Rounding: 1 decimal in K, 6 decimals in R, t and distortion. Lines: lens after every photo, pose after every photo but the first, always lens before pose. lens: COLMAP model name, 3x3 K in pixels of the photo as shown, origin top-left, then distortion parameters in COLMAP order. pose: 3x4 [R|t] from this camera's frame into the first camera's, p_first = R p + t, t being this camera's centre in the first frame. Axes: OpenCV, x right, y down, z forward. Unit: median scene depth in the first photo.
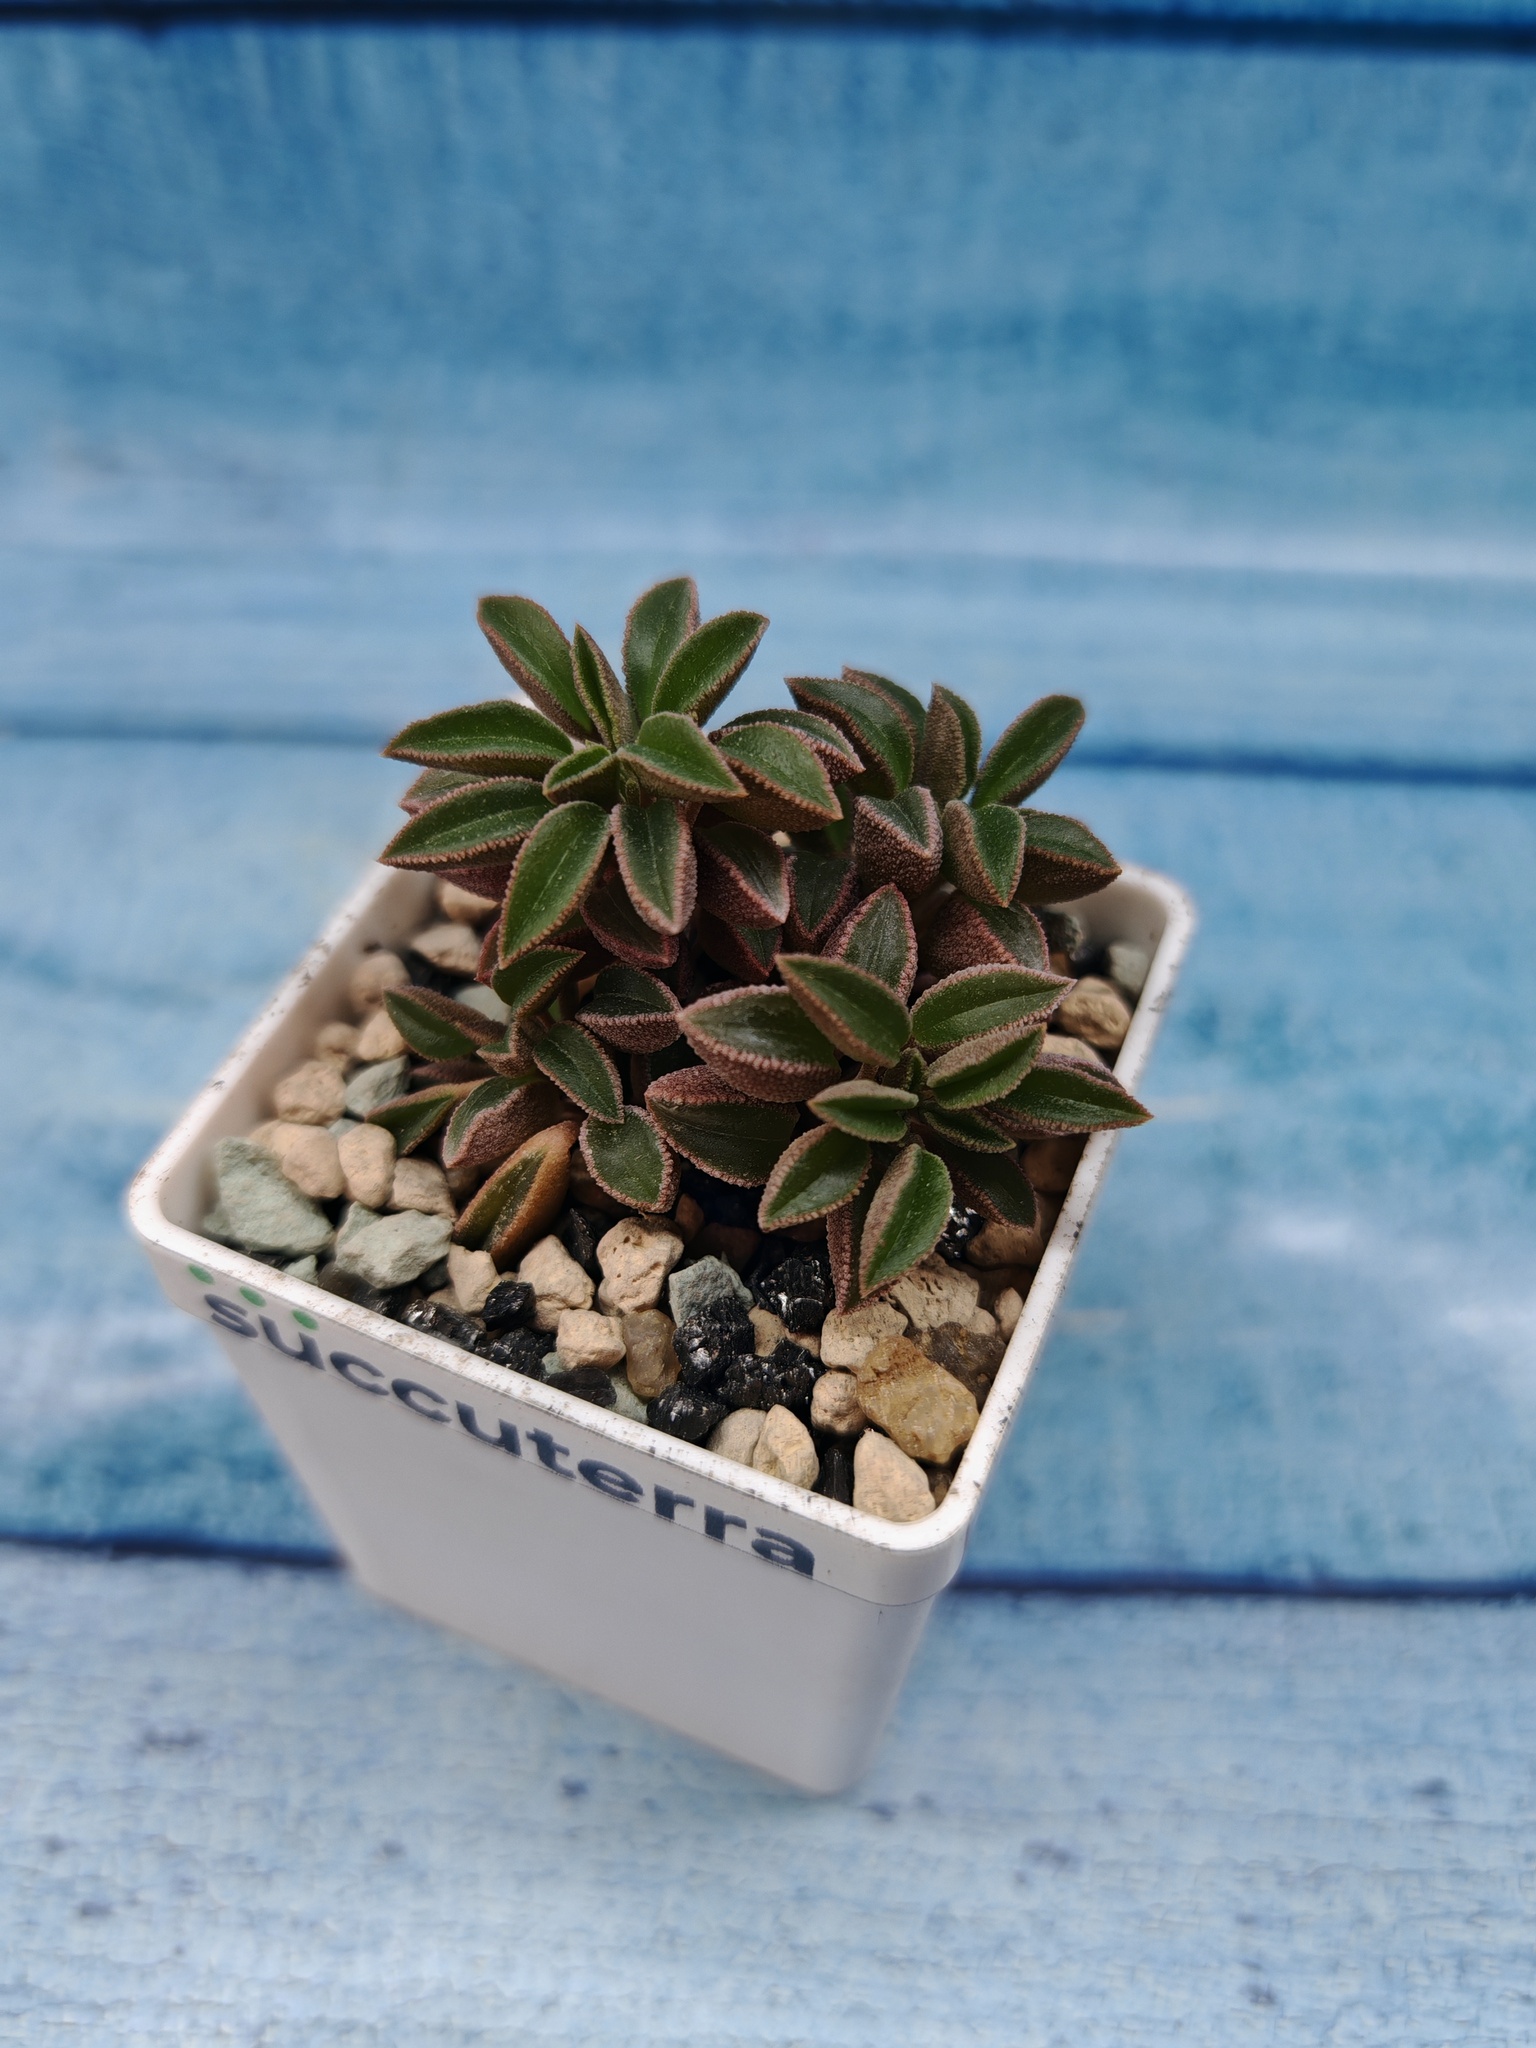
lens RADIAL K [[1768.2, 0, 780.6], [0, 1768.2, 1019.9], [0, 0, 1]] dist [-0.021400, -0.019250]
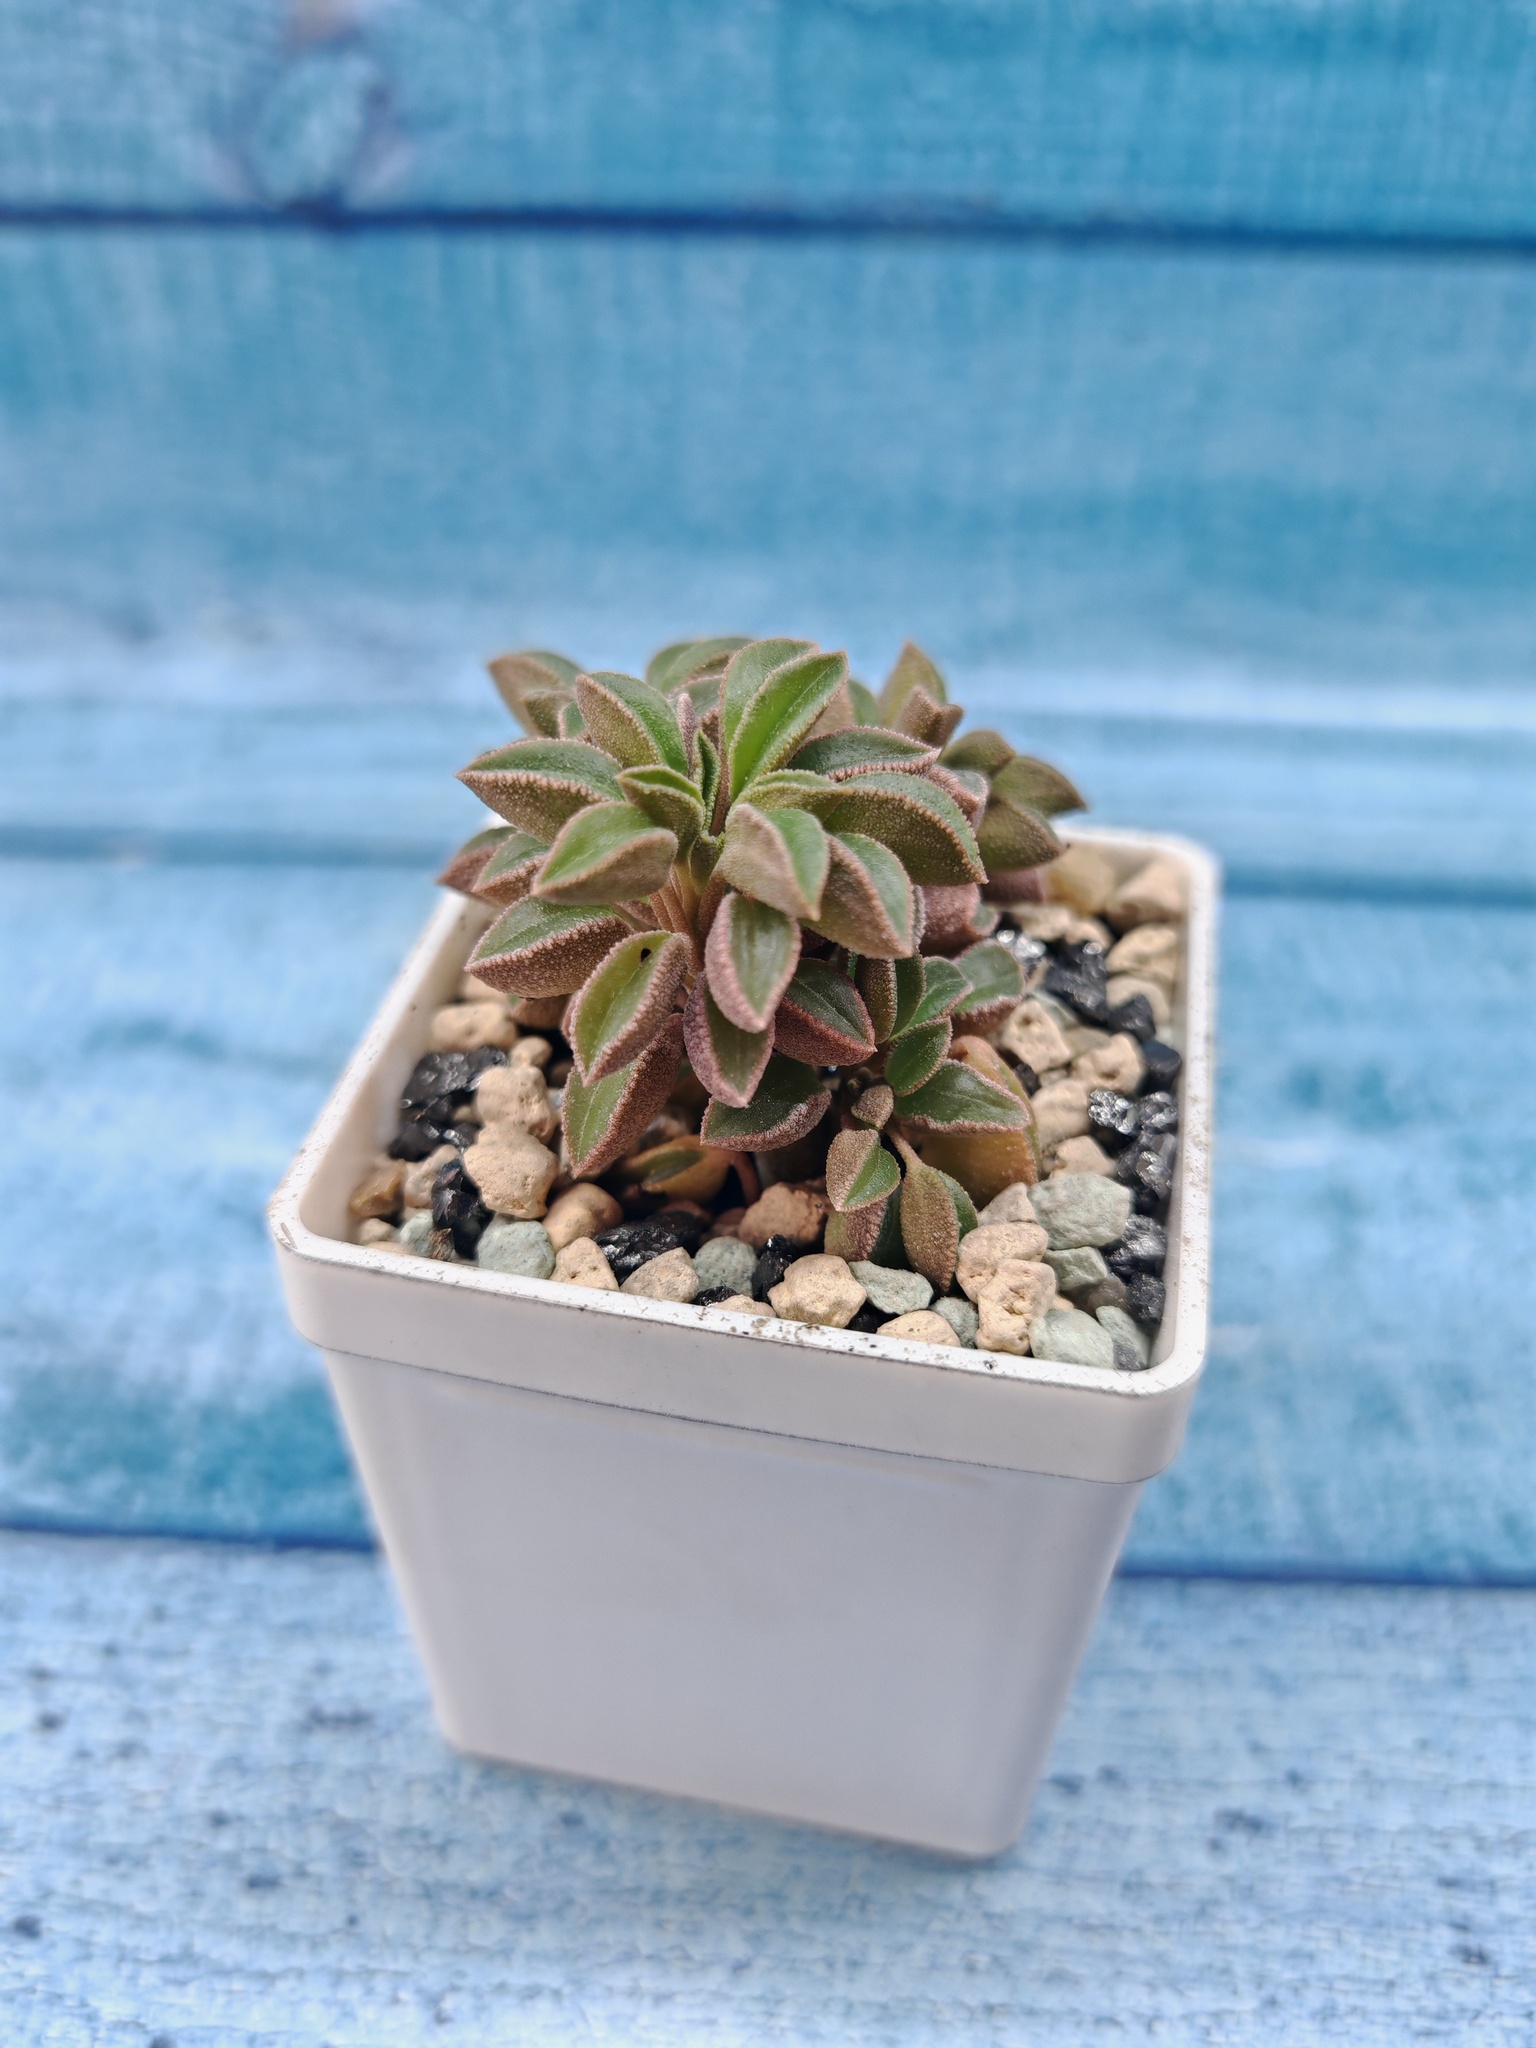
lens RADIAL K [[1768.2, 0, 784.5], [0, 1768.2, 1031.1], [0, 0, 1]] dist [-0.021400, -0.019250]
pose [[0.999878, 0.002459, 0.015416, -0.105638], [0.000660, 0.979976, -0.199113, 0.211725], [-0.015597, 0.199098, 0.979855, -0.039630]]
